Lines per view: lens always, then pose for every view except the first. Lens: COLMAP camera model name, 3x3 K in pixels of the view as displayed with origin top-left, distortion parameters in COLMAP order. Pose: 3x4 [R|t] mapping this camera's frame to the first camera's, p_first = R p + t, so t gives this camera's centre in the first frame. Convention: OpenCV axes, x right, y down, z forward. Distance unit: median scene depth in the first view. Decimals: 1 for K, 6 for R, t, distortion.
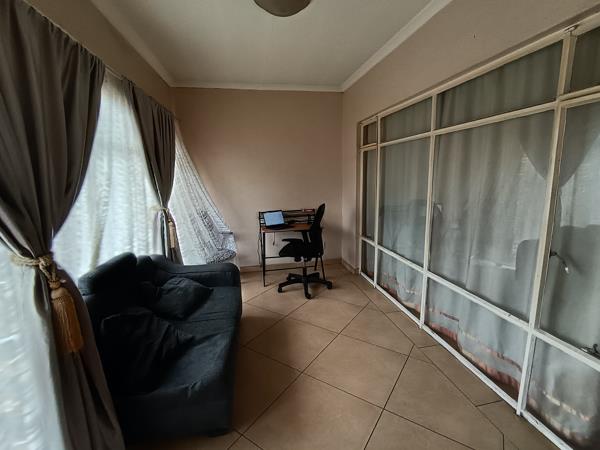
lens RADIAL K [[282.7, 0, 300.7], [0, 282.7, 223.6], [0, 0, 1]] dist [0.005800, -0.001896]
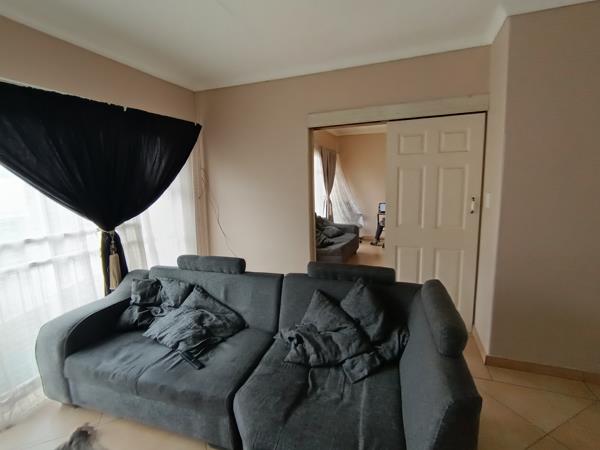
lens RADIAL K [[282.7, 0, 301.2], [0, 282.7, 223.4], [0, 0, 1]] dist [0.005800, -0.001896]
pose [[0.857579, 0.075821, -0.508733, 0.366460], [-0.083972, 0.996444, 0.006956, 0.119310], [0.507451, 0.036754, 0.860896, -0.773274]]
